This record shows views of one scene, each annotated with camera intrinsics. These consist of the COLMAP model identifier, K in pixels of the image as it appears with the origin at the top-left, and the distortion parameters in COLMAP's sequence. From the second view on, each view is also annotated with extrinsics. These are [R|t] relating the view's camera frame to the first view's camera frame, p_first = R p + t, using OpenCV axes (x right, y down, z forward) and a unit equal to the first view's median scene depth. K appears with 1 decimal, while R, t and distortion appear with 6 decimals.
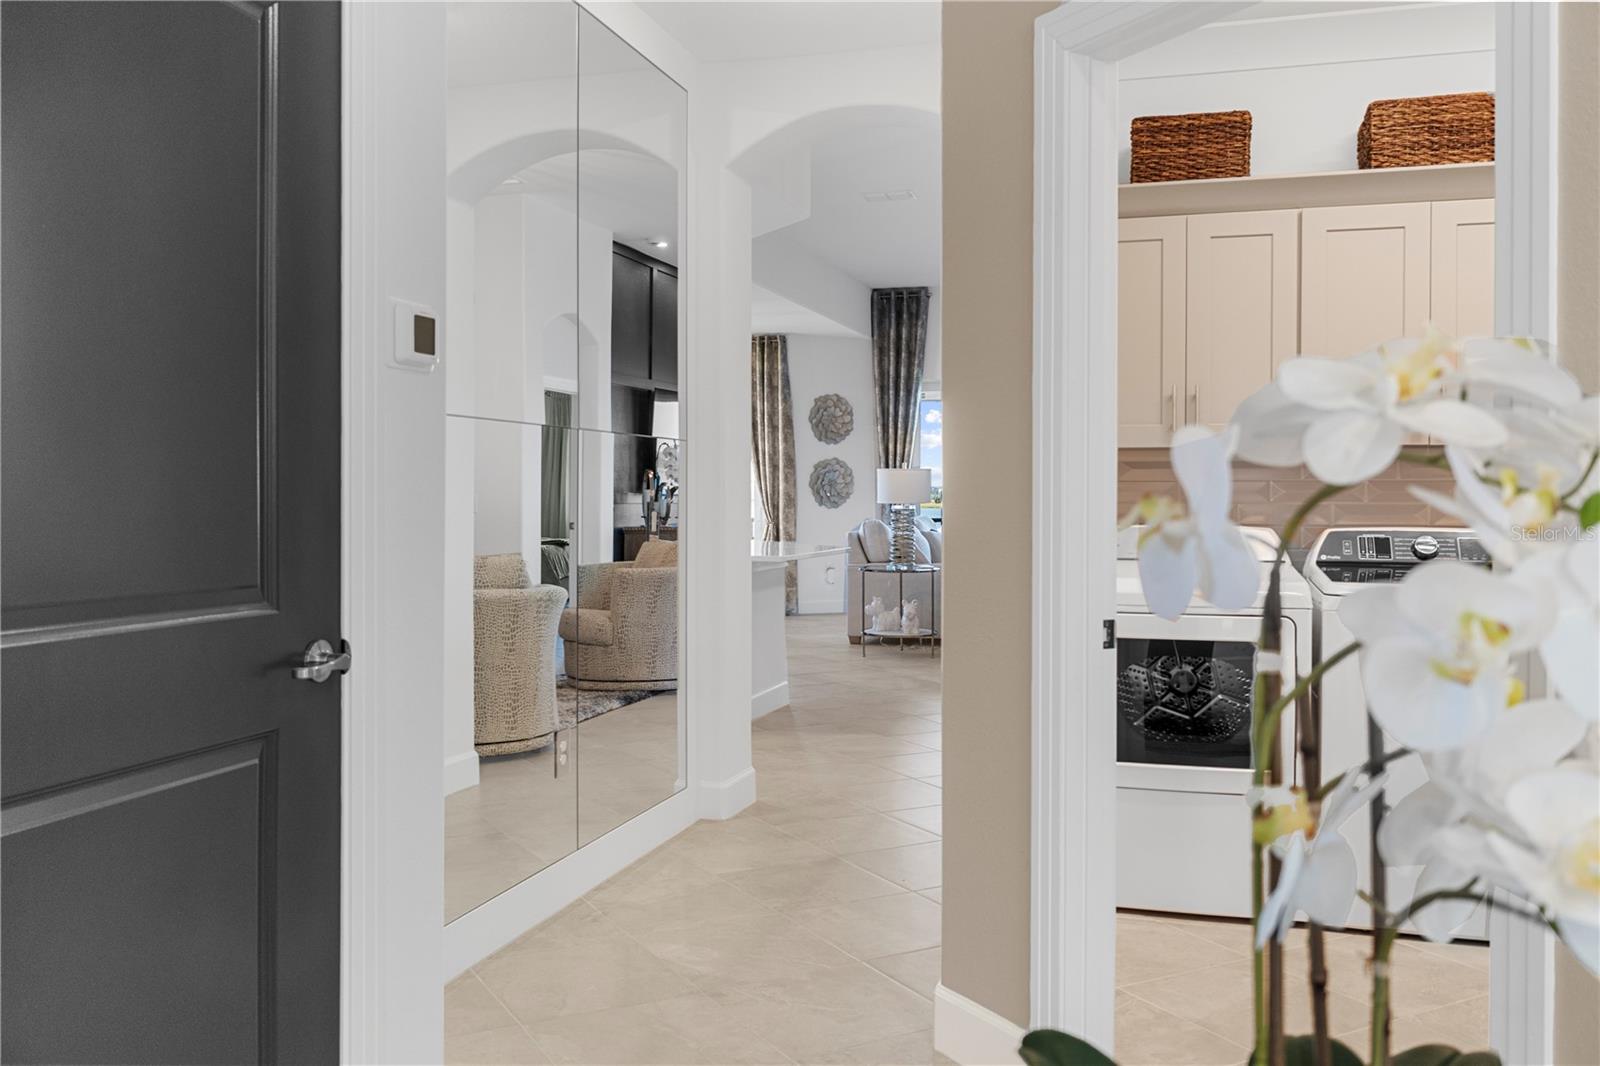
lens RADIAL K [[1370.4, 0, 796.8], [0, 1370.4, 498.0], [0, 0, 1]] dist [0.004400, 0.010038]
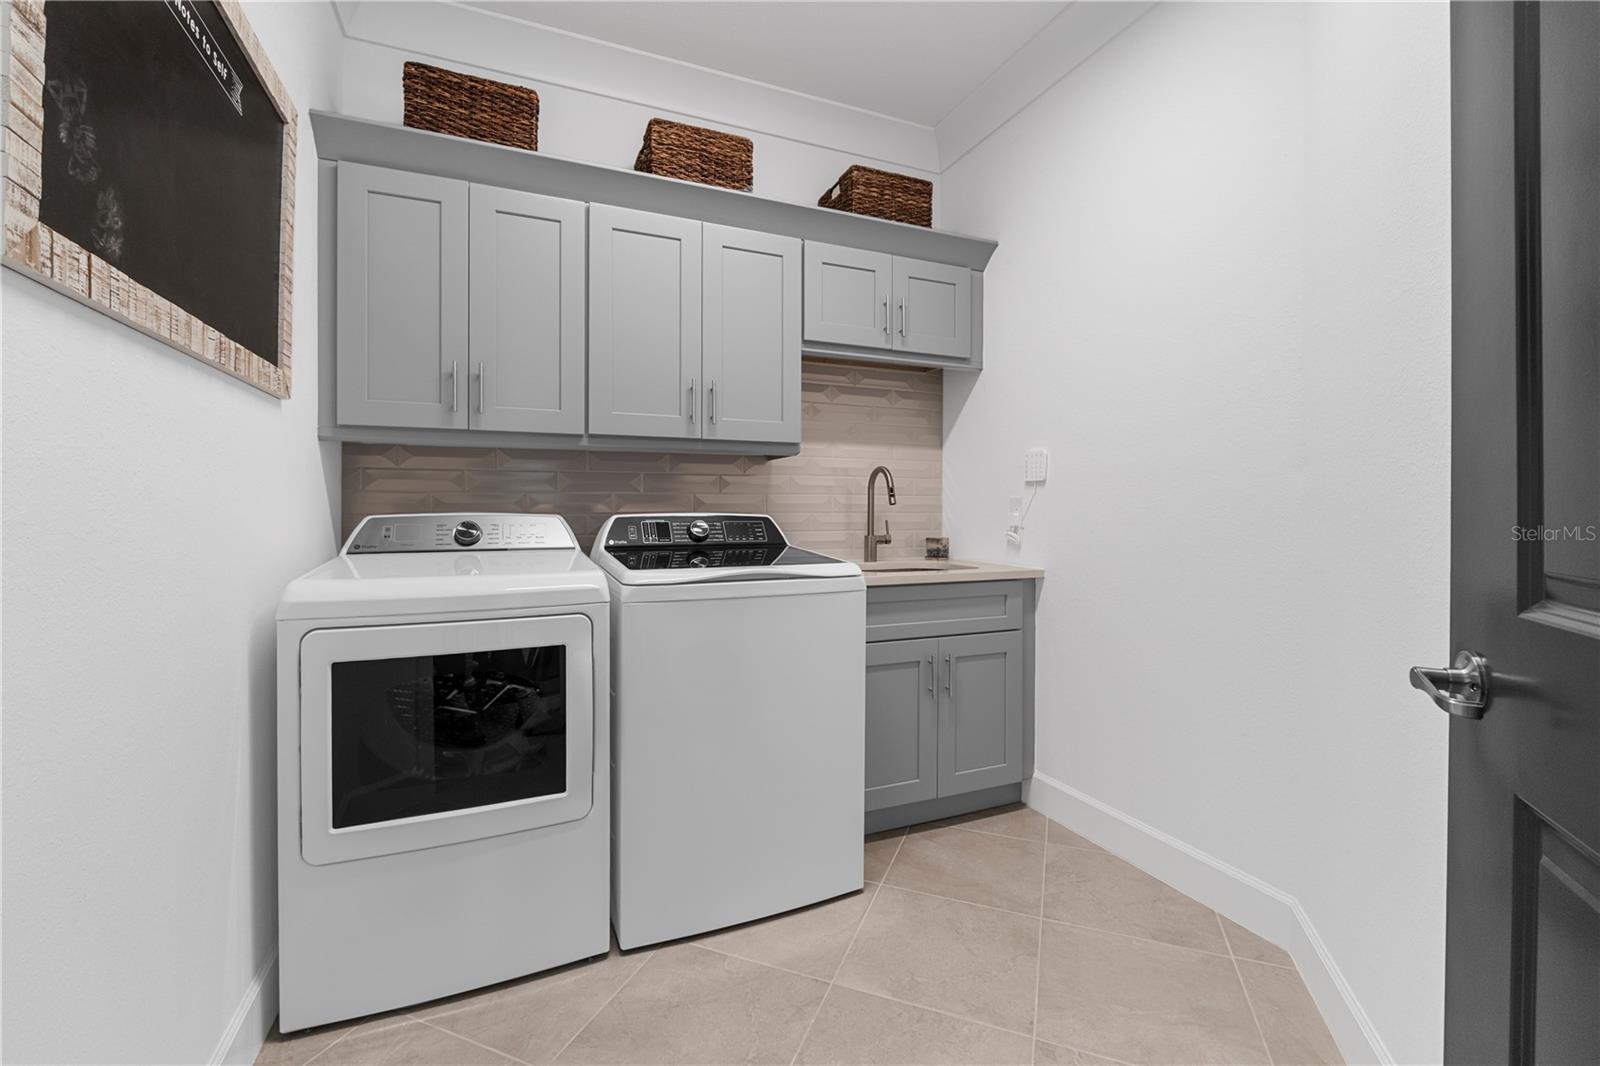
lens RADIAL K [[668.9, 0, 802.4], [0, 668.9, 516.0], [0, 0, 1]] dist [-0.009833, -0.000200]
pose [[0.770090, -0.007057, 0.637896, 0.173273], [0.002888, 0.999967, 0.007576, 0.019956], [-0.637929, -0.003992, 0.770085, 0.518637]]
